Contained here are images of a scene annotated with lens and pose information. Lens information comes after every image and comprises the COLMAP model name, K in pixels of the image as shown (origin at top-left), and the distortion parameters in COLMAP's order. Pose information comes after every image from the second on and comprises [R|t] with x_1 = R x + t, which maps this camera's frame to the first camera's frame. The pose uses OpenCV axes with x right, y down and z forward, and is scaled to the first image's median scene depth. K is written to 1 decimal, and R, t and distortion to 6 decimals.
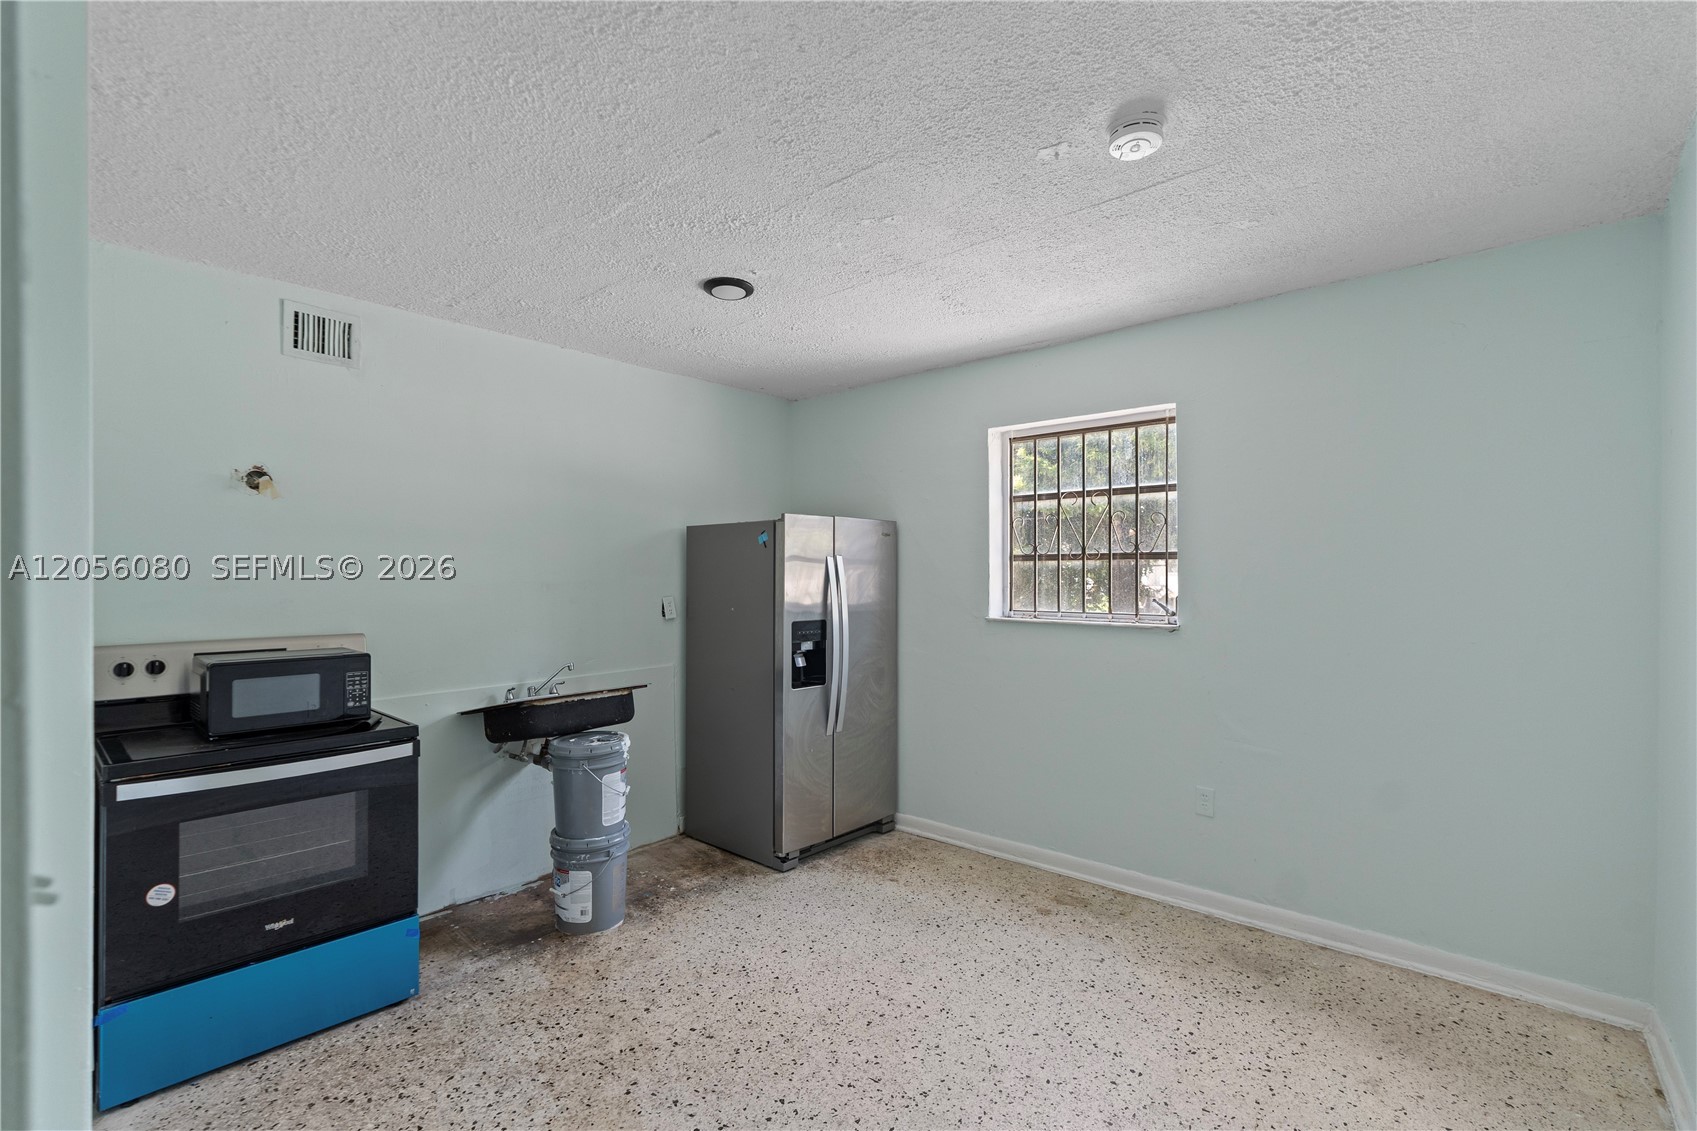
lens RADIAL K [[781.7, 0, 854.9], [0, 781.7, 567.3], [0, 0, 1]] dist [0.000055, 0.000178]
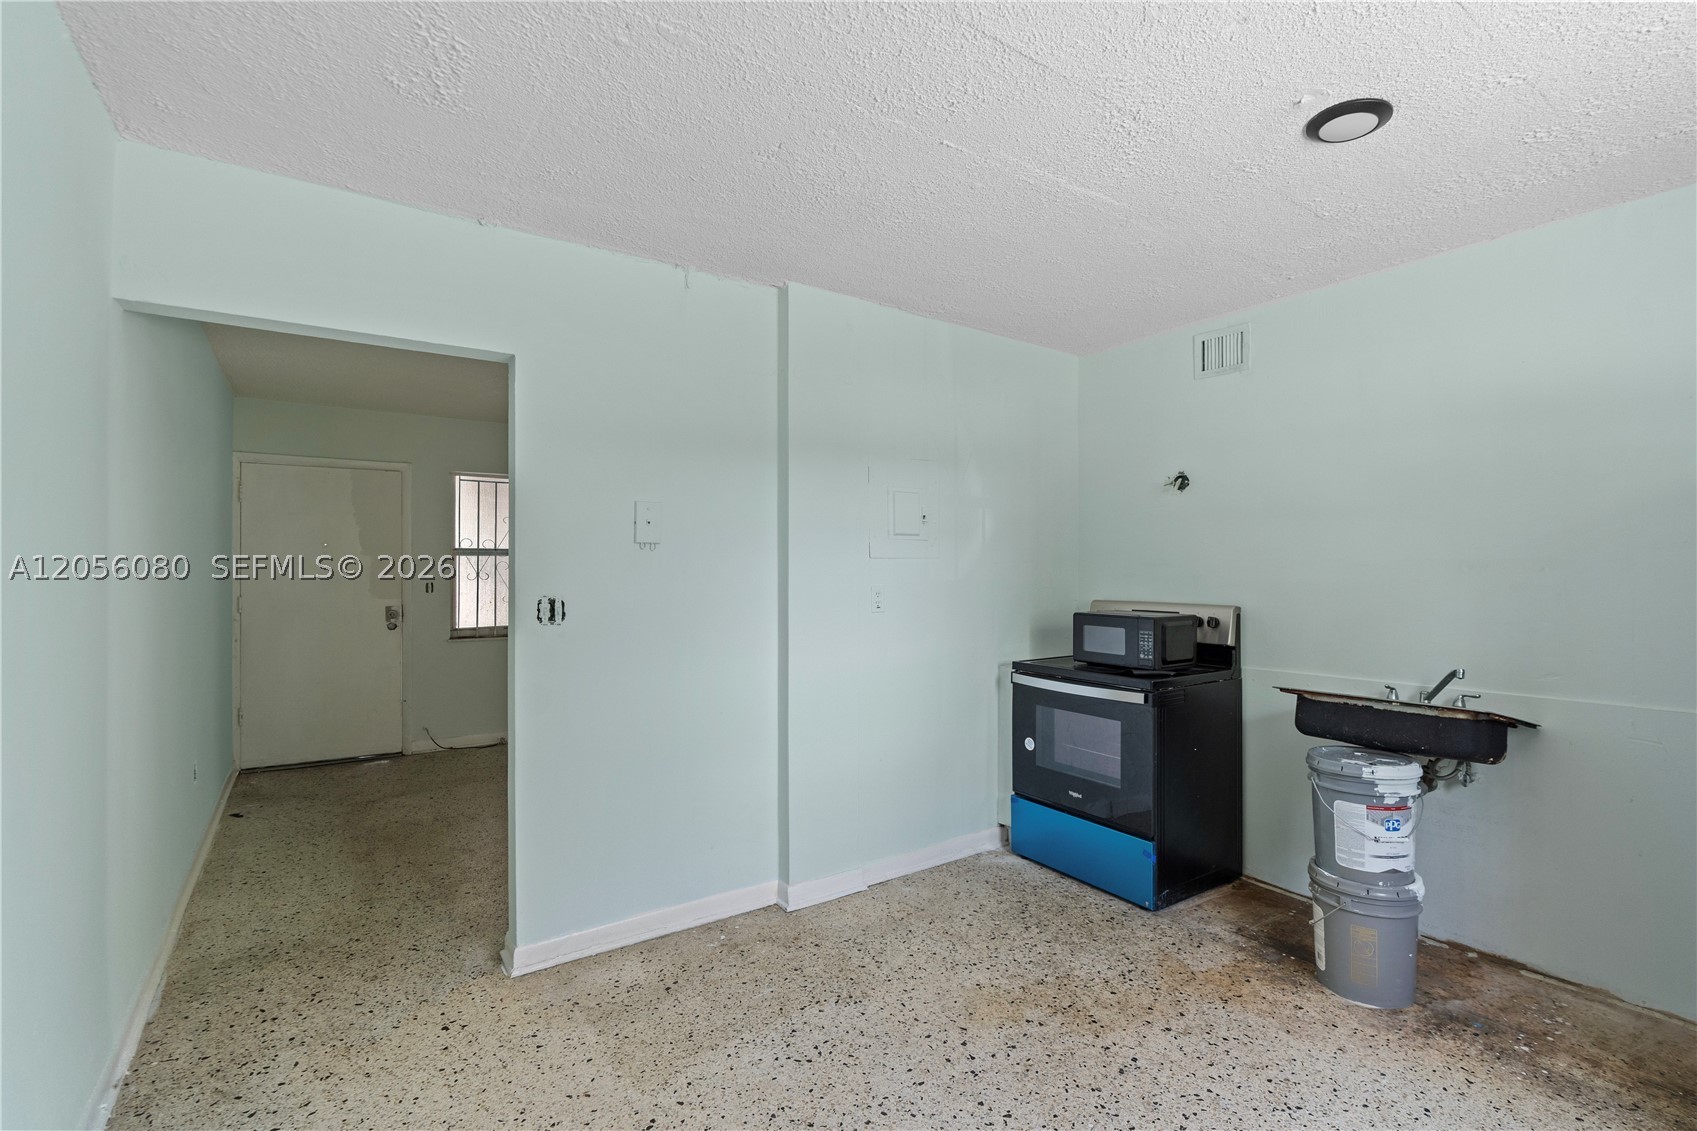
lens RADIAL K [[781.7, 0, 854.9], [0, 781.7, 567.3], [0, 0, 1]] dist [0.000055, 0.000178]
pose [[-0.255682, -0.000687, -0.966761, 0.695840], [0.008028, 0.999964, -0.002833, 0.031661], [0.966727, -0.008485, -0.255668, 0.880738]]
